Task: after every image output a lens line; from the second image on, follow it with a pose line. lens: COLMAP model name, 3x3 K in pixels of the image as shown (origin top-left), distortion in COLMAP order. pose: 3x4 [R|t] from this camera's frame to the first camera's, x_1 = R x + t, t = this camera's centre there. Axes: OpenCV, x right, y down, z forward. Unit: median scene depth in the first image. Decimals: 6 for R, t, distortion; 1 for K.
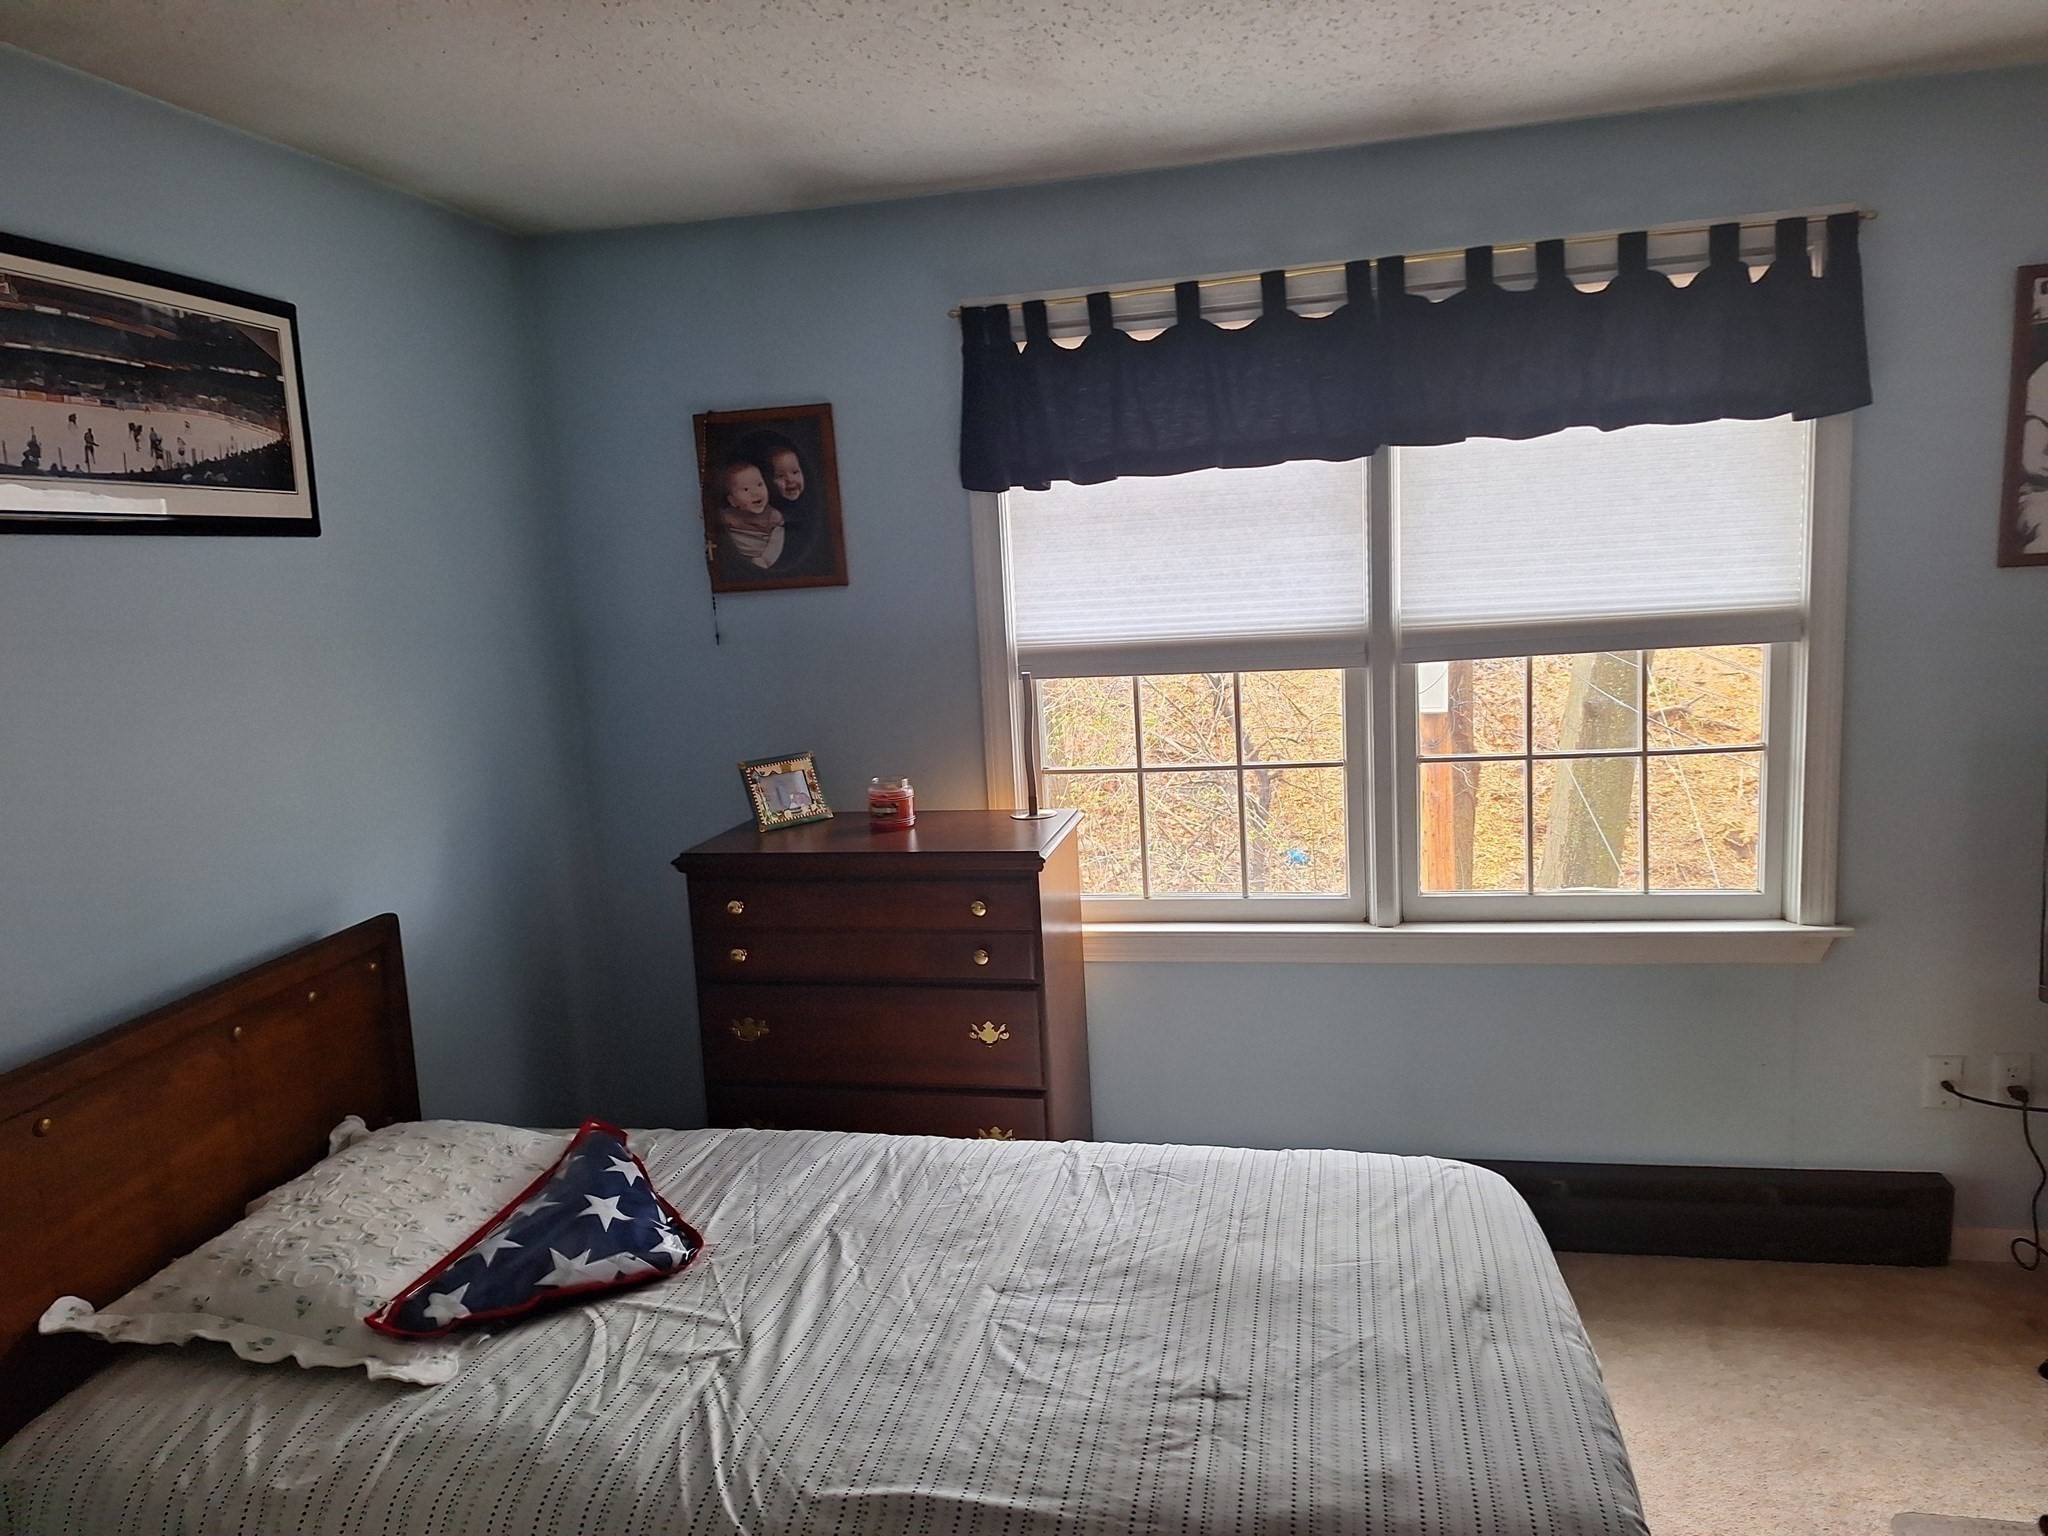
lens RADIAL K [[1392.7, 0, 1030.1], [0, 1392.7, 802.2], [0, 0, 1]] dist [0.135302, -0.165048]
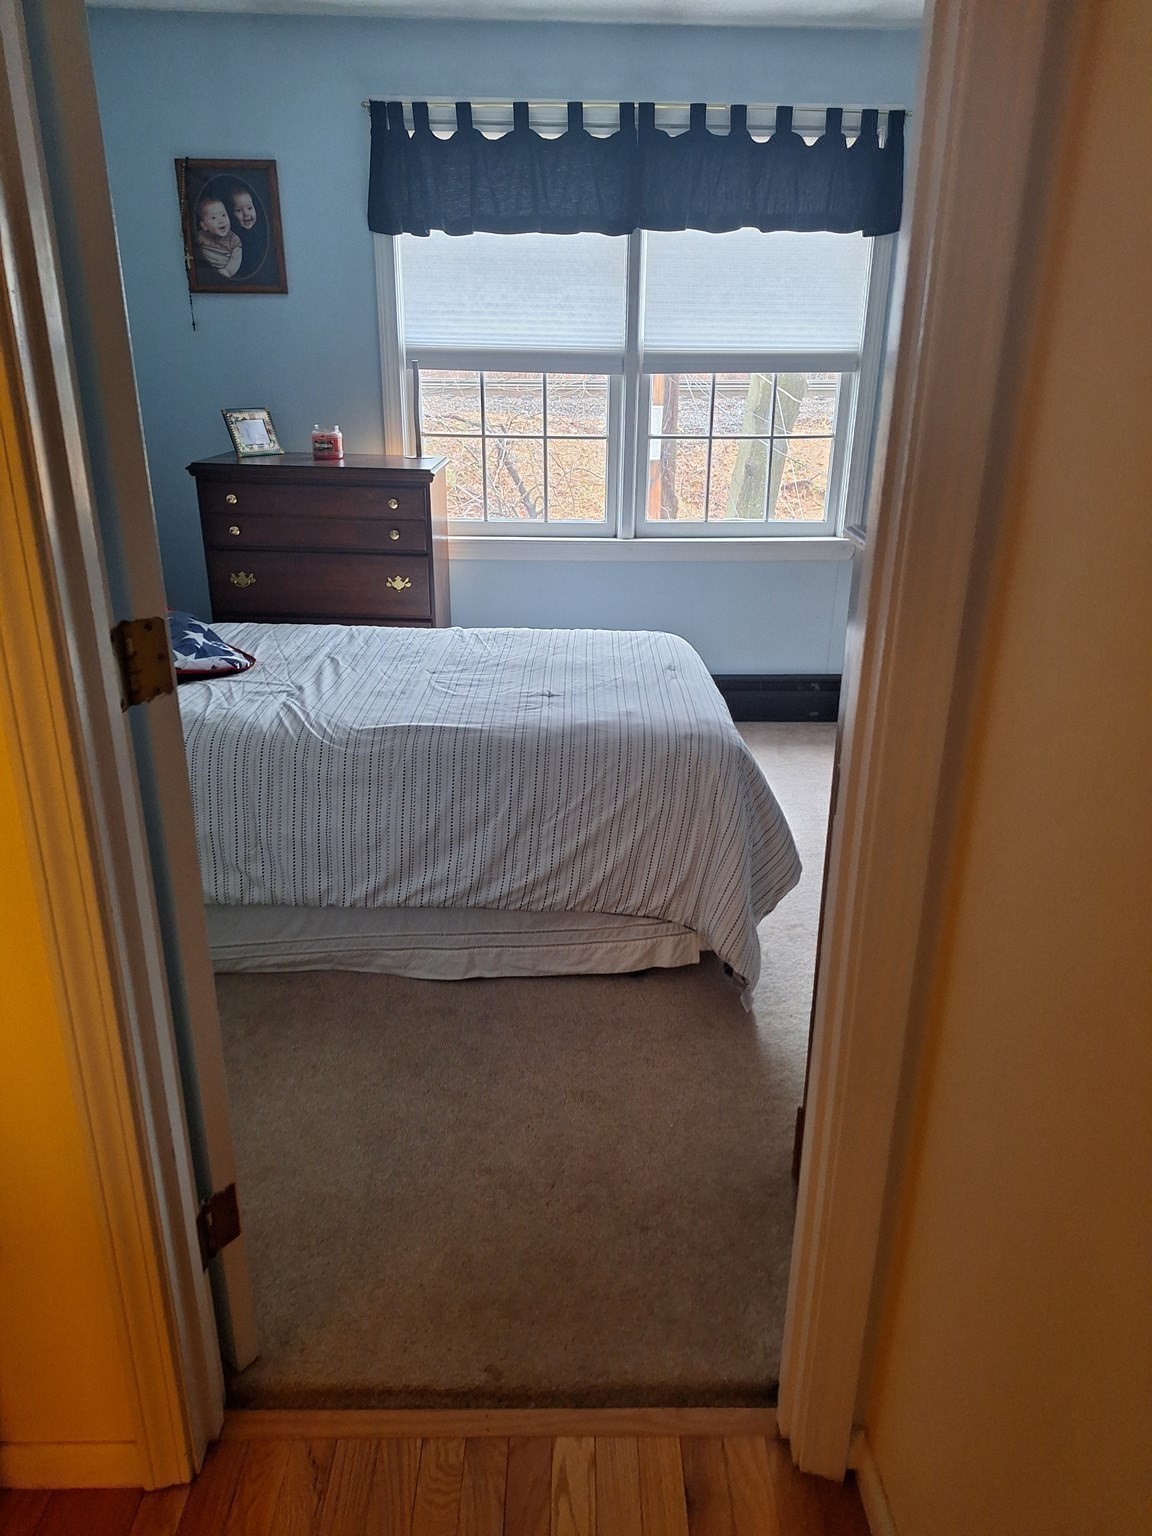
lens RADIAL K [[1068.6, 0, 576.0], [0, 1068.6, 768.0], [0, 0, 1]] dist [0.141429, -0.189949]
pose [[0.975111, -0.005218, 0.221655, -0.101444], [-0.034897, 0.983650, 0.176675, 0.138064], [-0.218953, -0.180013, 0.958986, -0.302778]]
